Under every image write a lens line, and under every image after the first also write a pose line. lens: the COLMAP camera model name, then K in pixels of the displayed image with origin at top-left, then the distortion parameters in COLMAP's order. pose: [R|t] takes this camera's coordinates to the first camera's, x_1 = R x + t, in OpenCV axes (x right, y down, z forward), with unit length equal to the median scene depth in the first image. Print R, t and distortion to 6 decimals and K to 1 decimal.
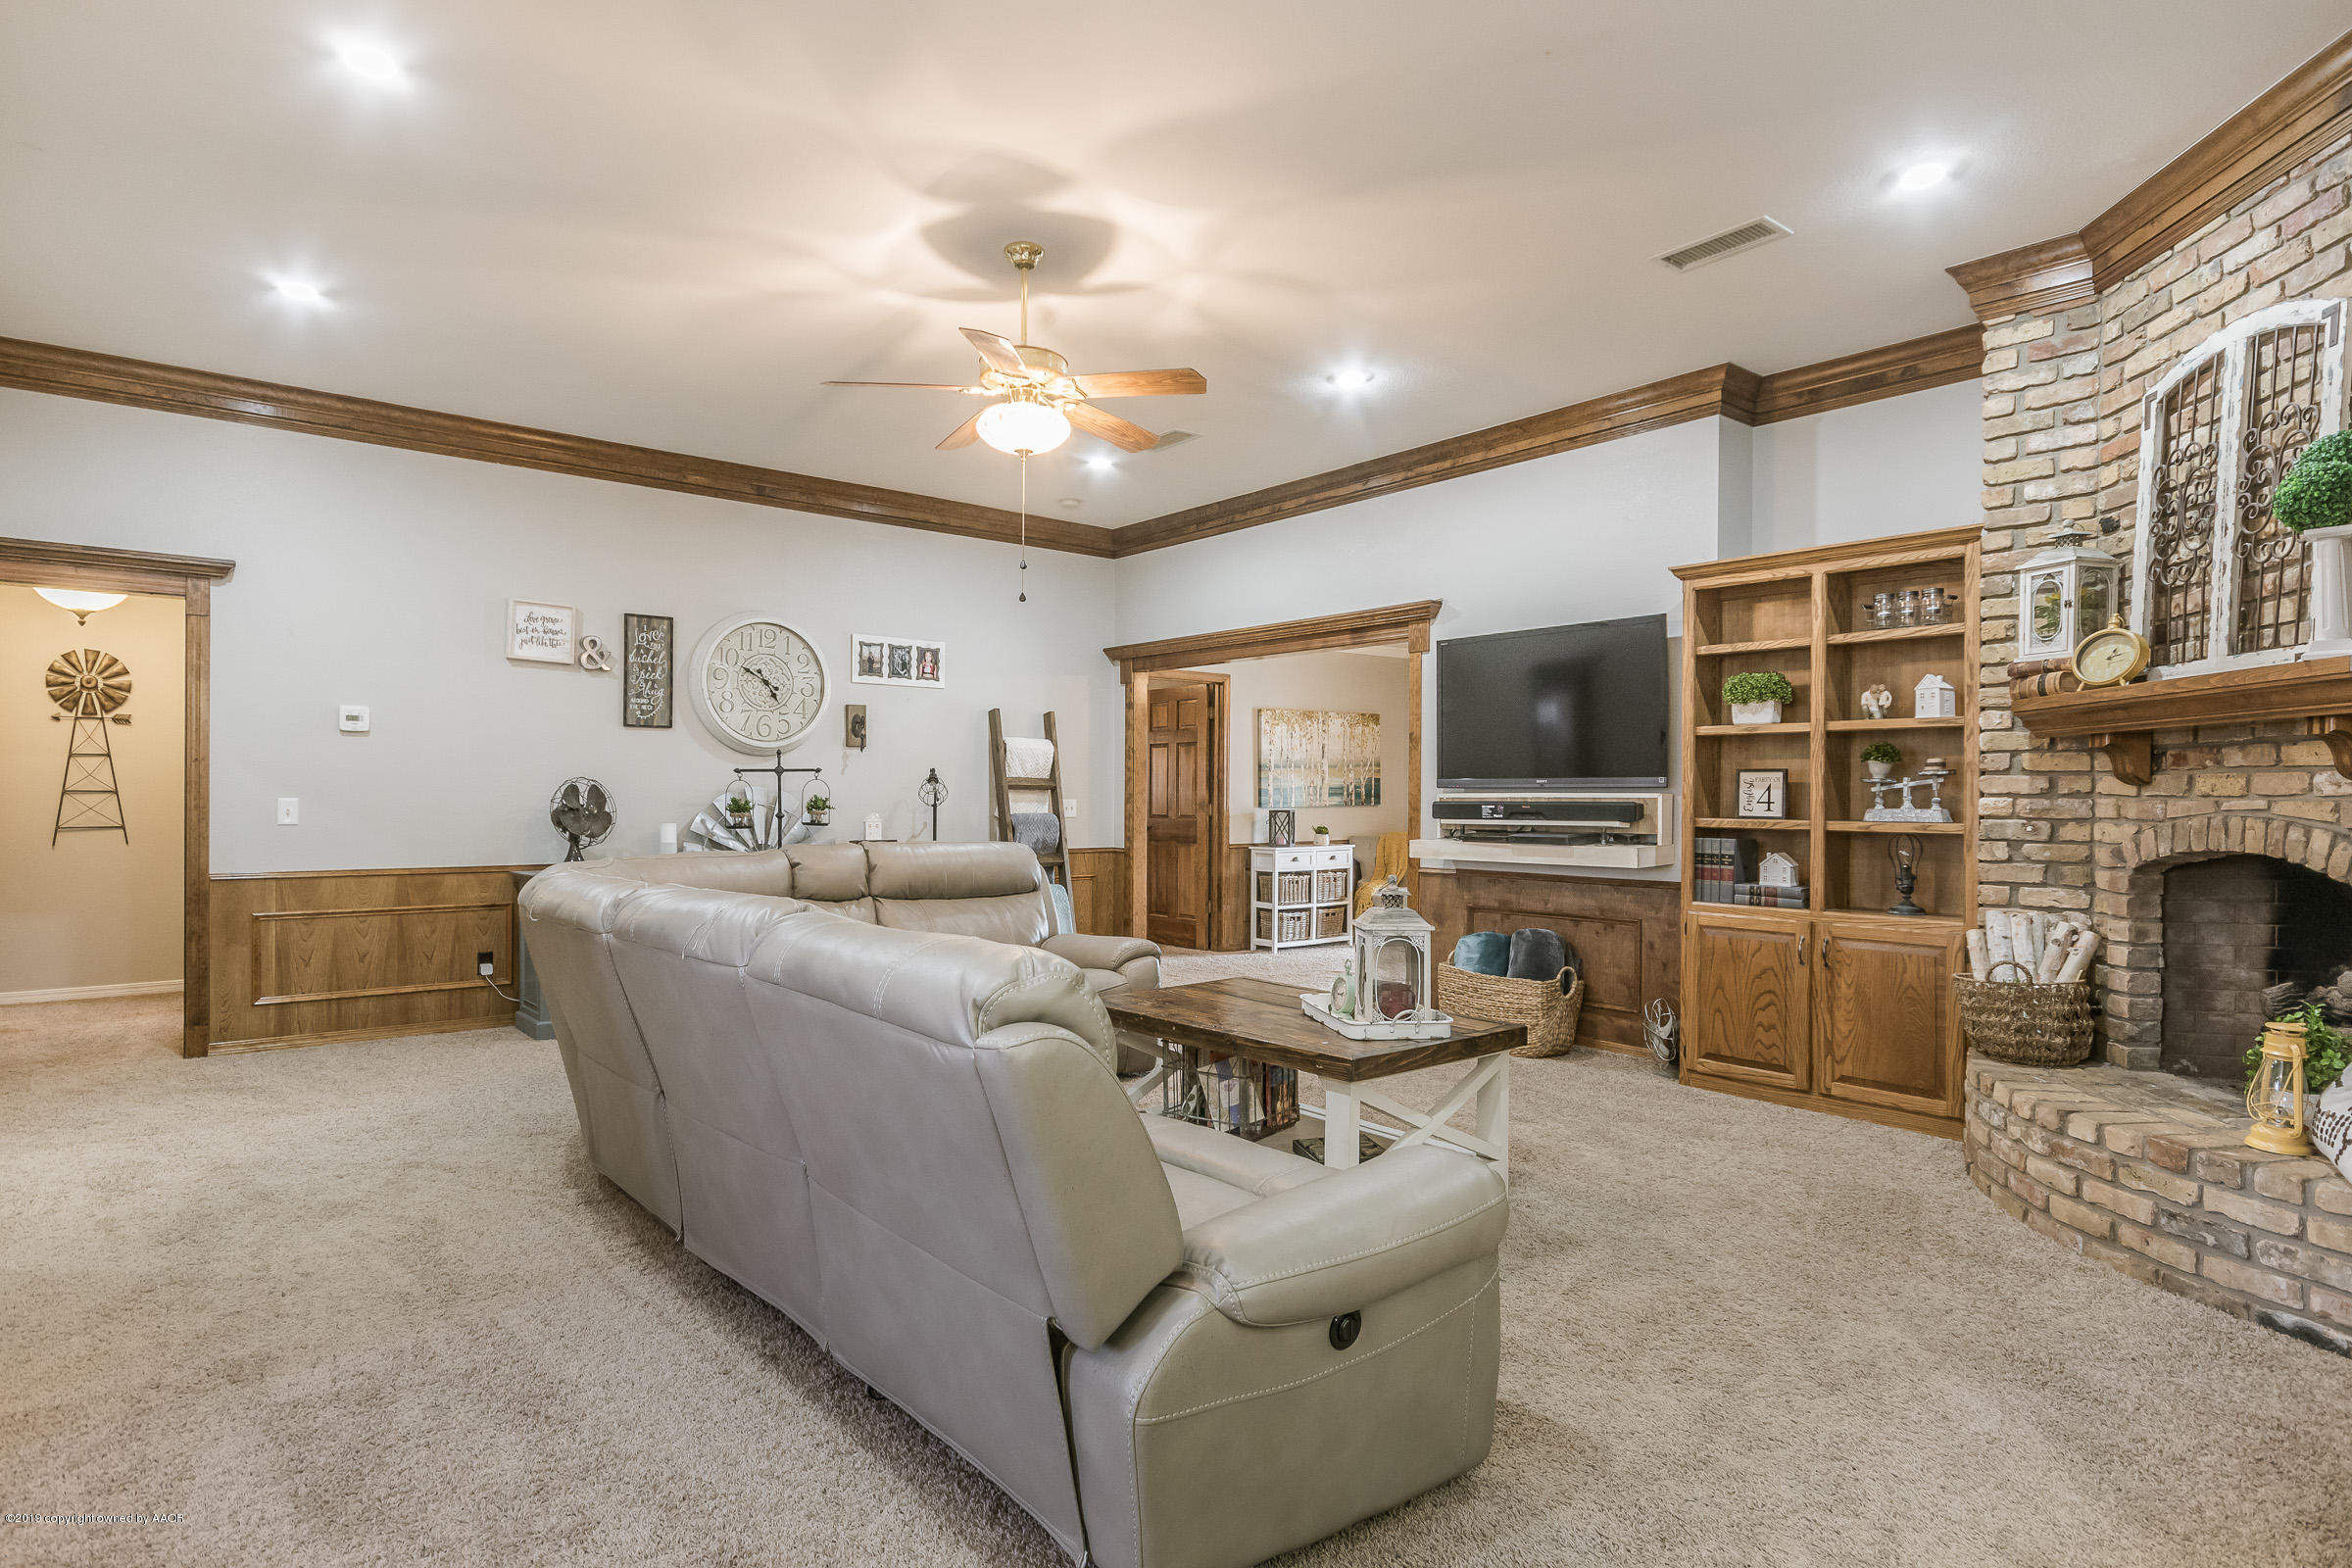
lens RADIAL K [[1248.0, 0, 1171.9], [0, 1248.0, 798.1], [0, 0, 1]] dist [0.001536, -0.000162]
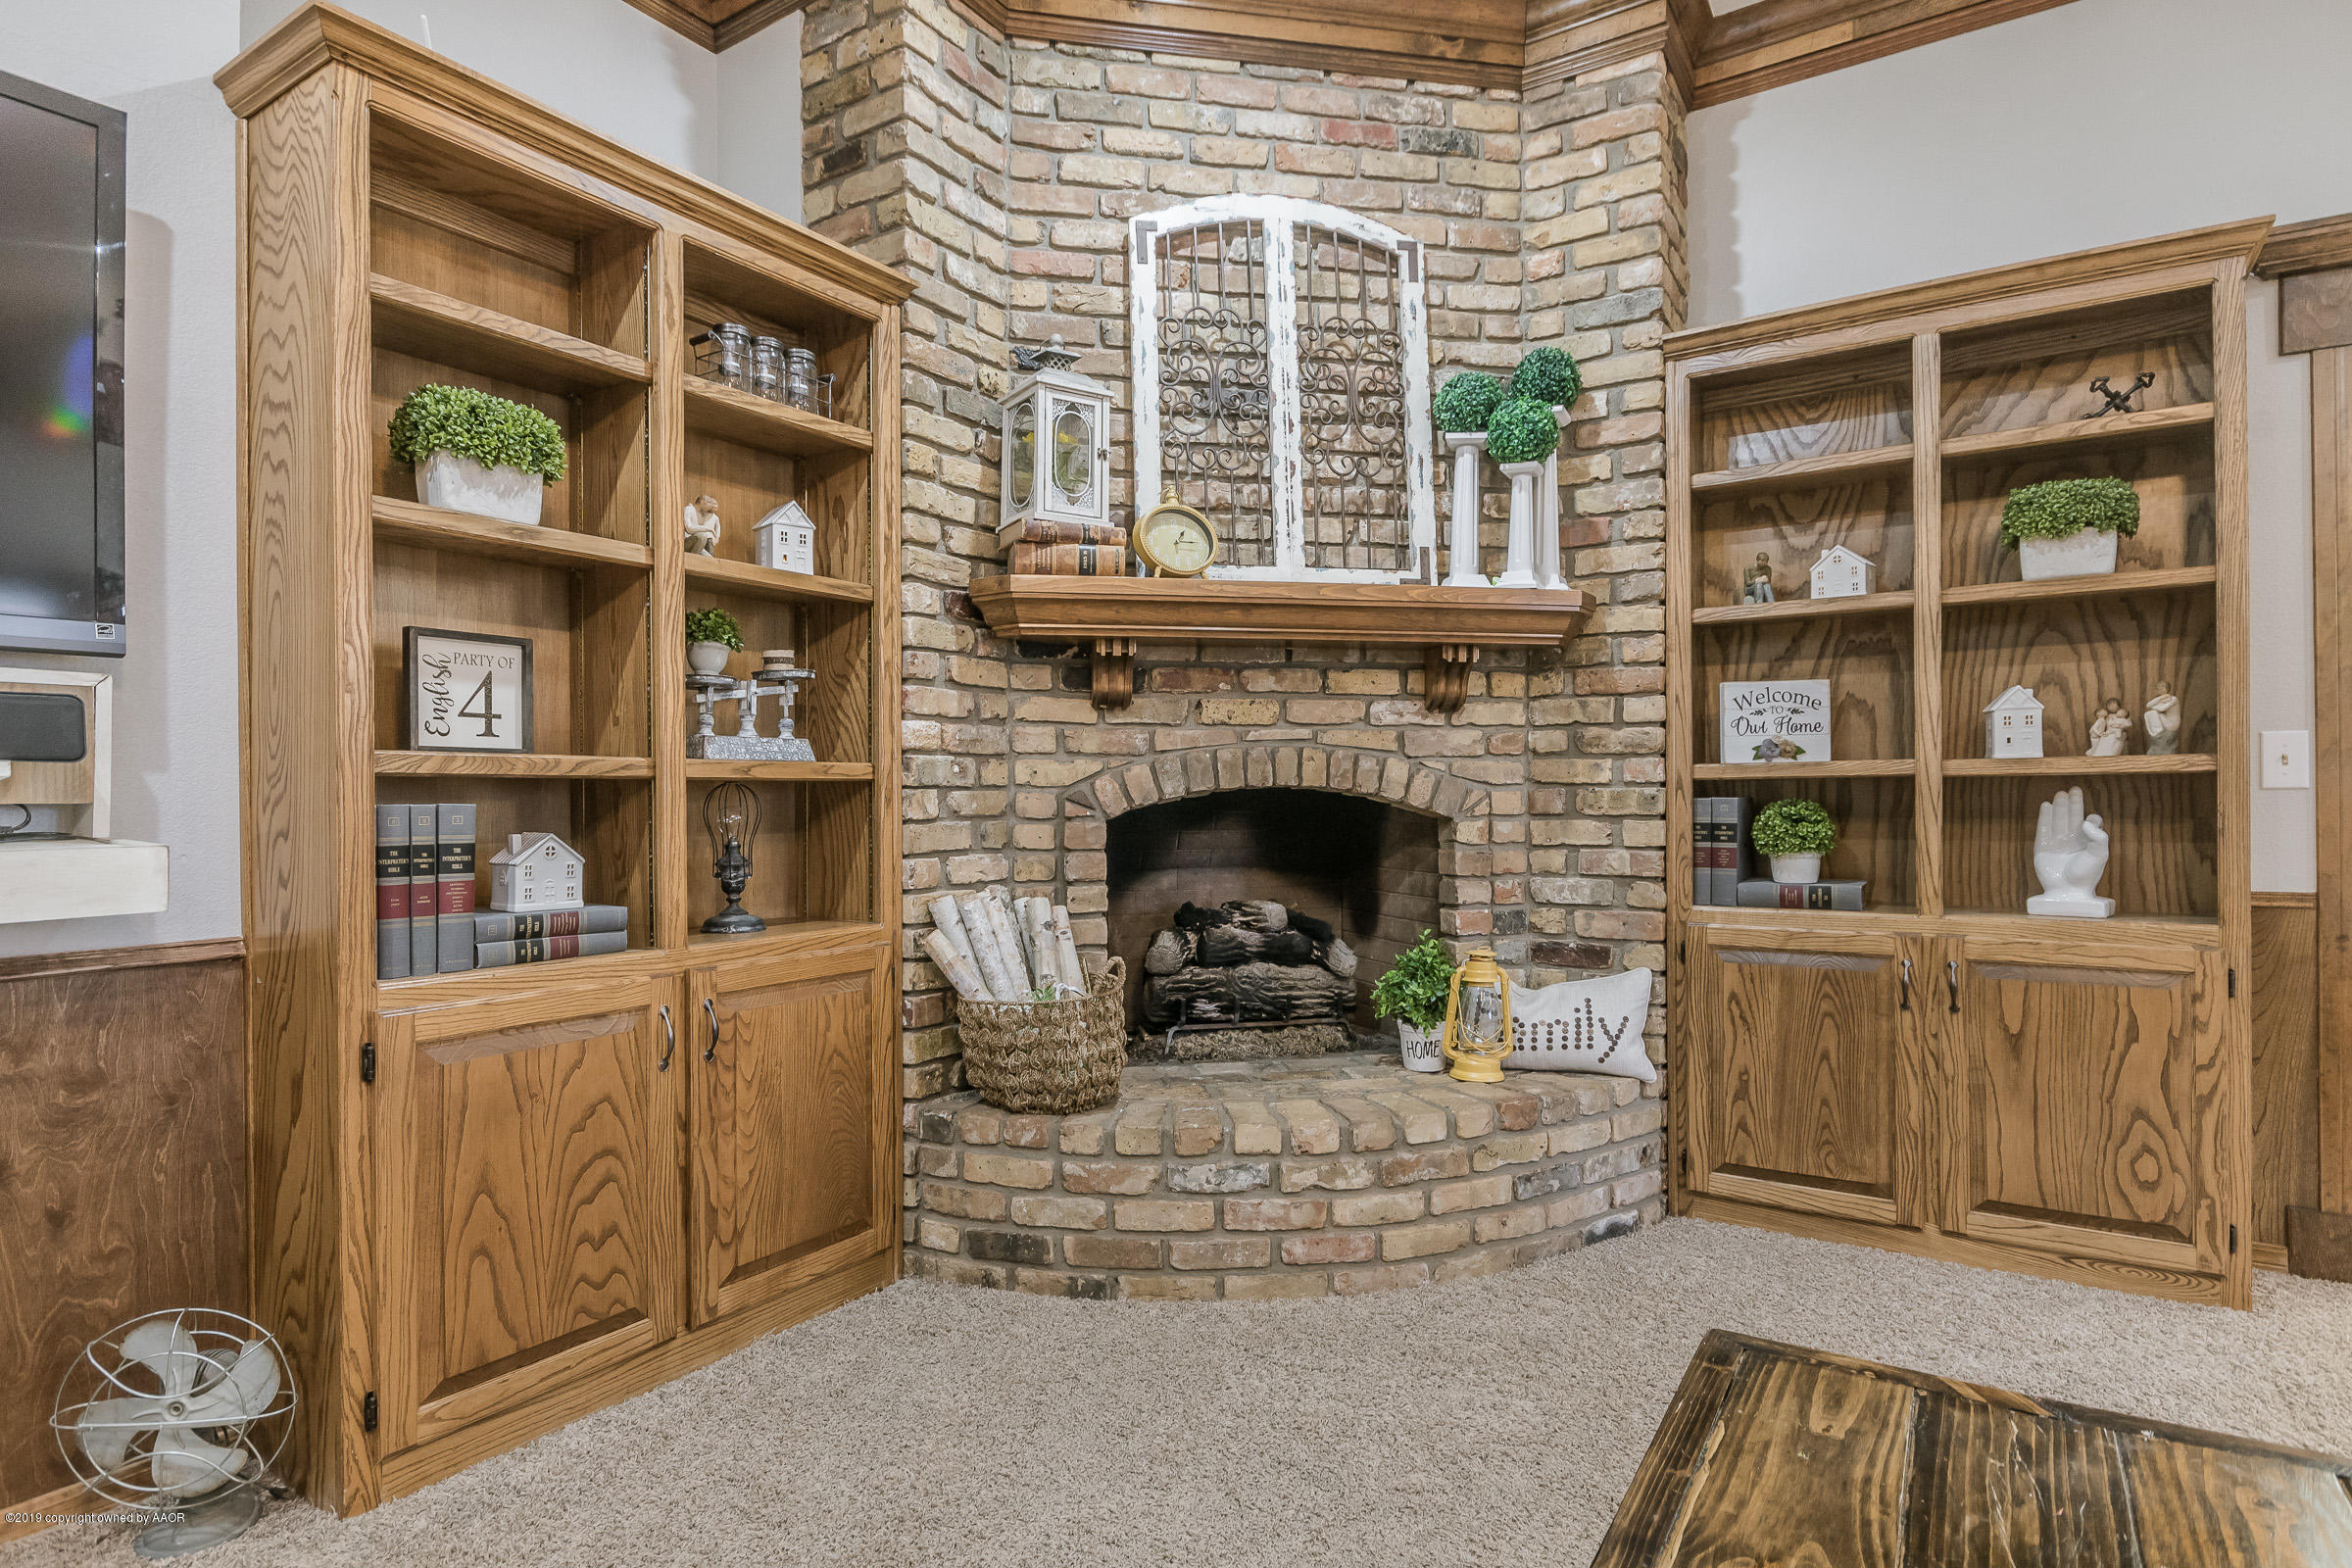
lens RADIAL K [[1248.0, 0, 1186.0], [0, 1248.0, 792.3], [0, 0, 1]] dist [0.001536, -0.000162]
pose [[-0.297914, -0.005400, 0.954577, 0.008298], [0.005523, 0.999958, 0.007380, 0.031769], [-0.954577, 0.007471, -0.297872, 1.045523]]
